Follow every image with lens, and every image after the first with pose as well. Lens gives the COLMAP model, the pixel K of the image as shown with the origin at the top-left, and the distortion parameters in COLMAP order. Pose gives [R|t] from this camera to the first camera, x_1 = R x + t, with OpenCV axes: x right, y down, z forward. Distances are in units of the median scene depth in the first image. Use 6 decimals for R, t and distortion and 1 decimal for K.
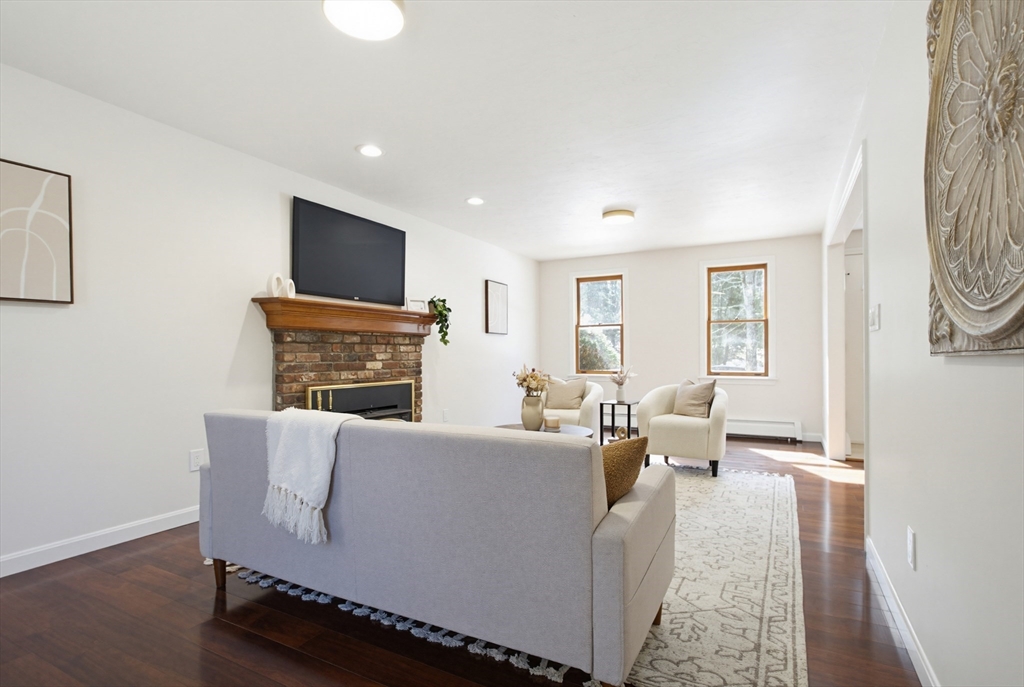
lens RADIAL K [[521.5, 0, 512.0], [0, 521.5, 343.5], [0, 0, 1]] dist [0.001595, 0.000378]
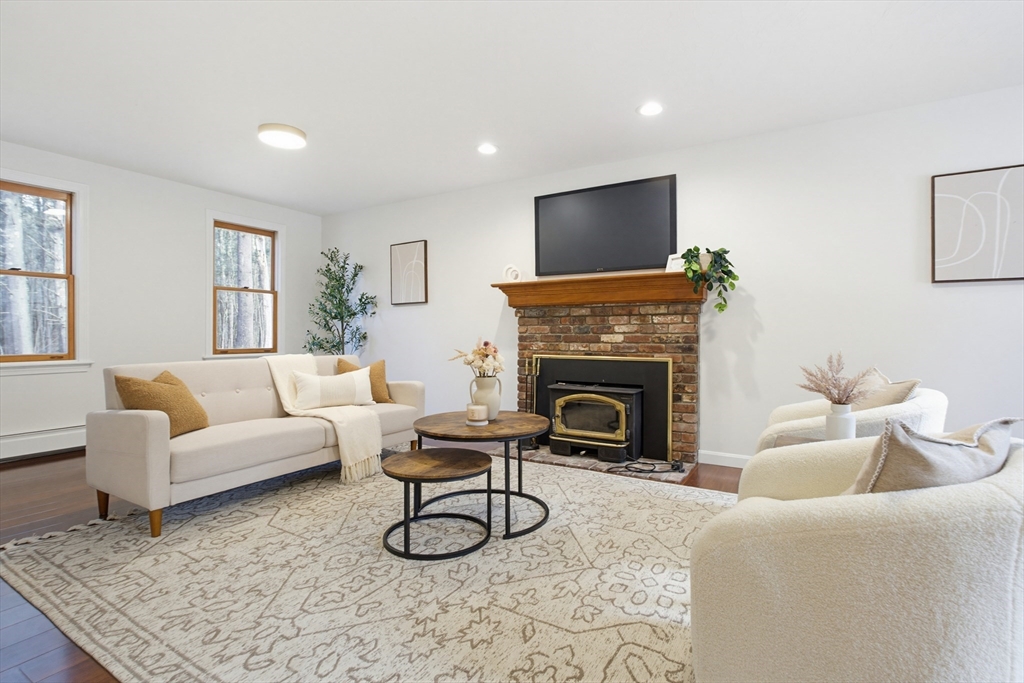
lens RADIAL K [[491.3, 0, 509.1], [0, 491.3, 329.1], [0, 0, 1]] dist [-0.001315, 0.000383]
pose [[-0.078801, -0.008652, -0.996853, 0.655605], [0.017929, 0.999788, -0.010095, 0.032179], [0.996729, -0.018669, -0.078629, 0.921230]]
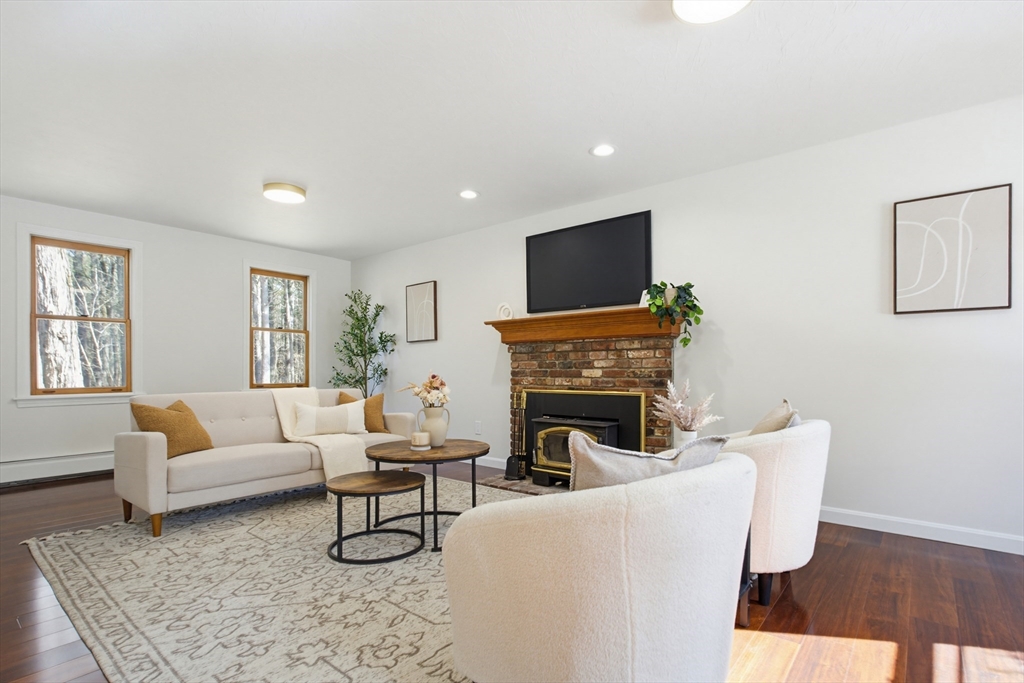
lens RADIAL K [[501.9, 0, 513.5], [0, 501.9, 368.3], [0, 0, 1]] dist [-0.000292, 0.000376]
pose [[-0.217413, -0.004850, -0.976068, 0.694750], [0.019191, 0.999773, -0.009242, 0.040448], [0.975891, -0.020741, -0.217271, 1.102962]]
